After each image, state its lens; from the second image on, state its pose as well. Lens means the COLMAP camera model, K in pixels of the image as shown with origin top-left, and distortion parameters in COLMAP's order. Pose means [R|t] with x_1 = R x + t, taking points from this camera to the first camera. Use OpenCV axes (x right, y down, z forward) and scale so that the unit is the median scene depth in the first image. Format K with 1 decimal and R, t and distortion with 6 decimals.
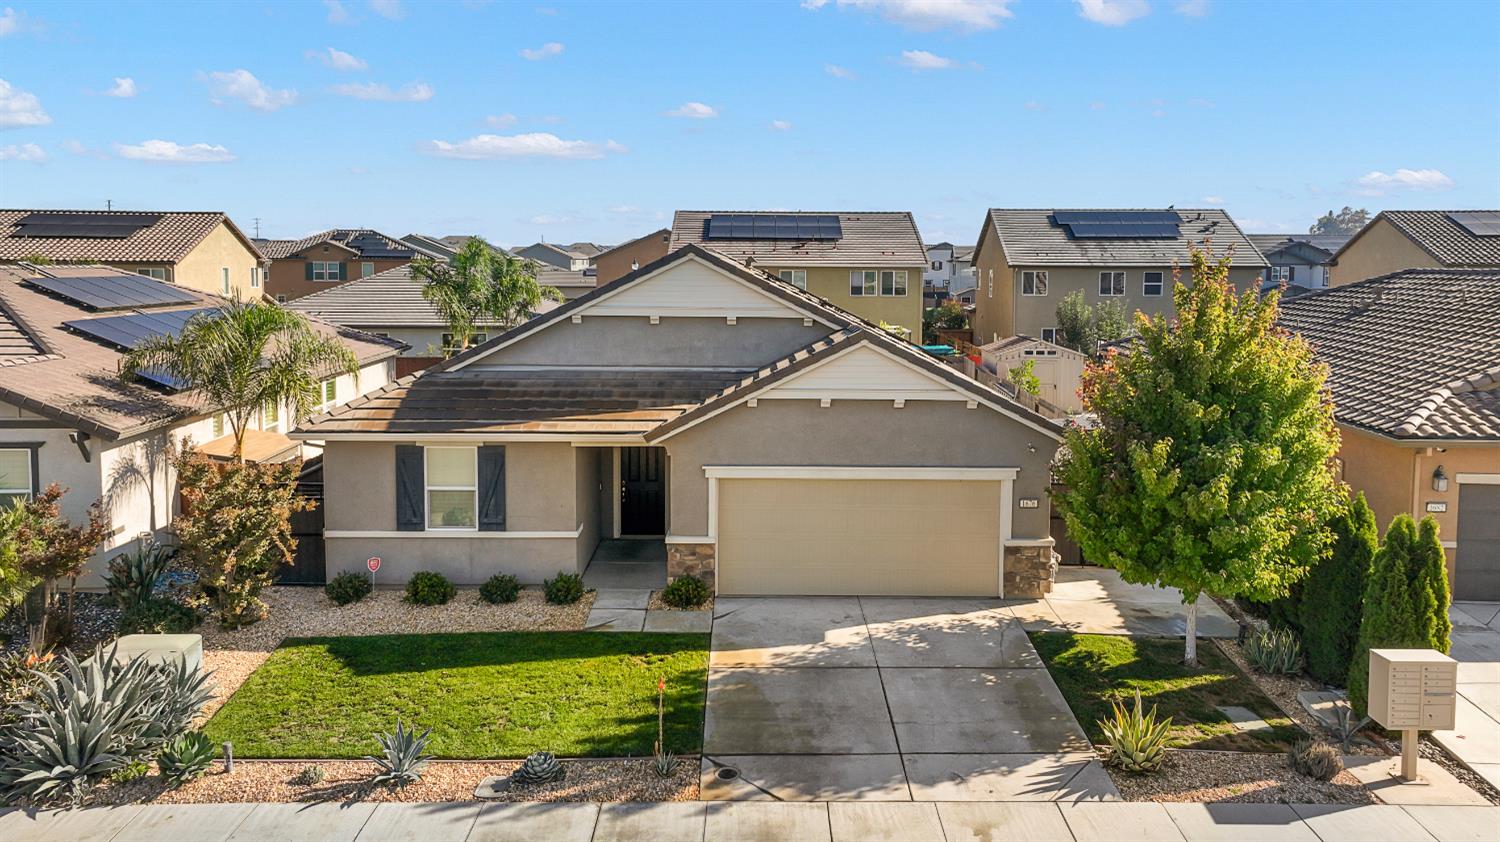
lens RADIAL K [[1120.0, 0, 801.9], [0, 1120.0, 403.7], [0, 0, 1]] dist [0.006894, -0.010050]
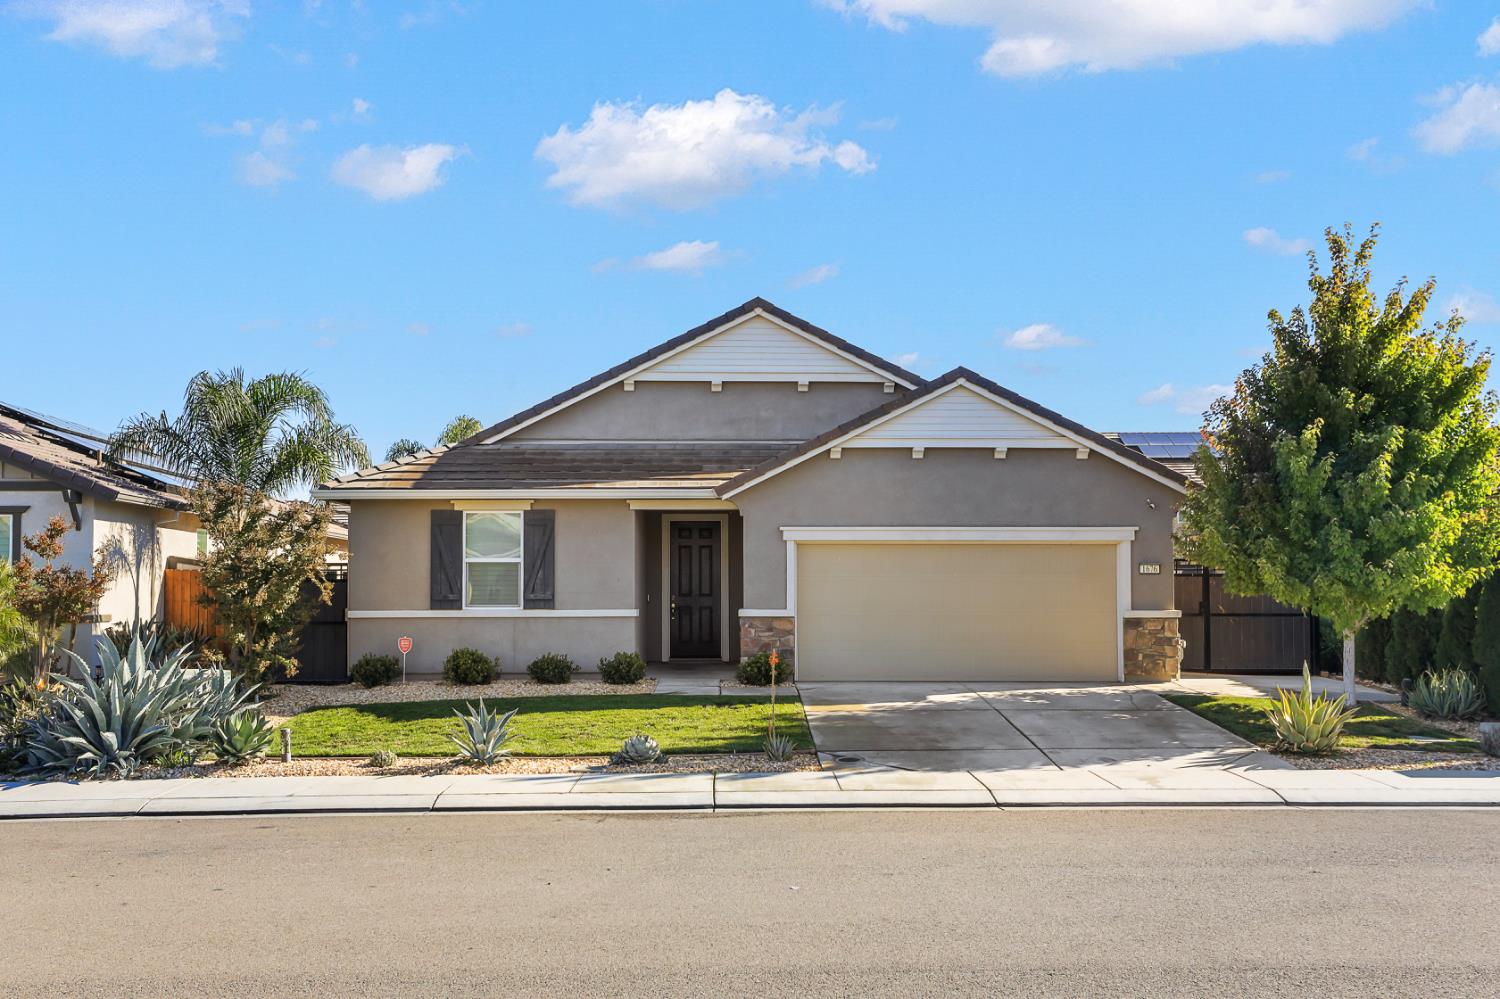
lens RADIAL K [[1377.0, 0, 796.2], [0, 1377.0, 642.5], [0, 0, 1]] dist [0.031340, 0.006988]
pose [[0.999861, -0.015782, 0.005353, -0.083877], [0.016255, 0.994393, -0.104489, 0.262652], [-0.003674, 0.104562, 0.994512, -0.071208]]
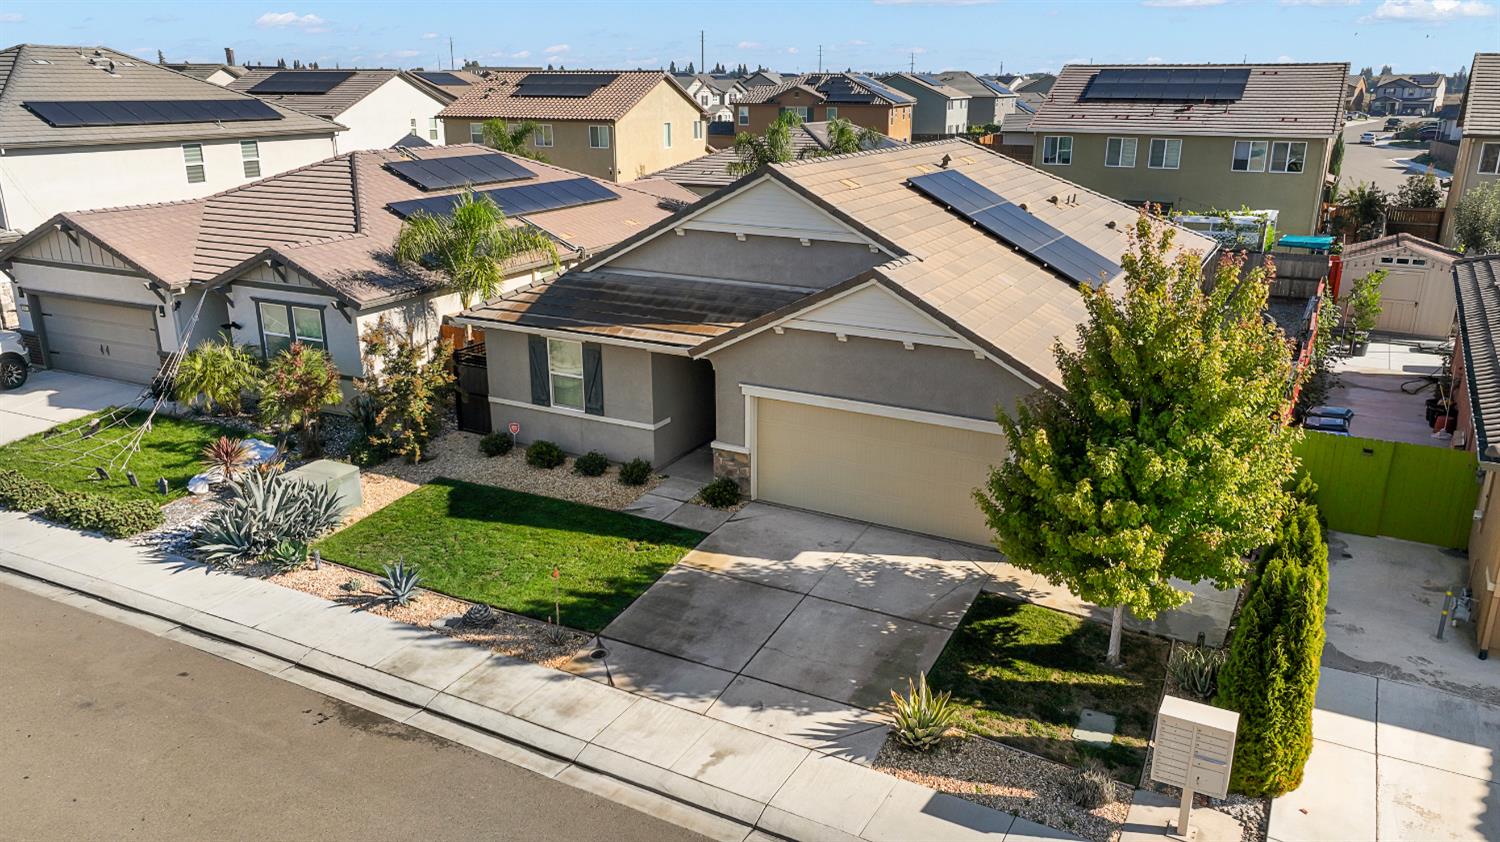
lens RADIAL K [[1120.0, 0, 776.9], [0, 1120.0, 515.8], [0, 0, 1]] dist [0.006894, -0.010050]
pose [[0.862919, 0.180748, -0.471913, 0.485375], [-0.059202, 0.963574, 0.260806, -0.107536], [0.501863, -0.197117, 0.842187, 0.075924]]
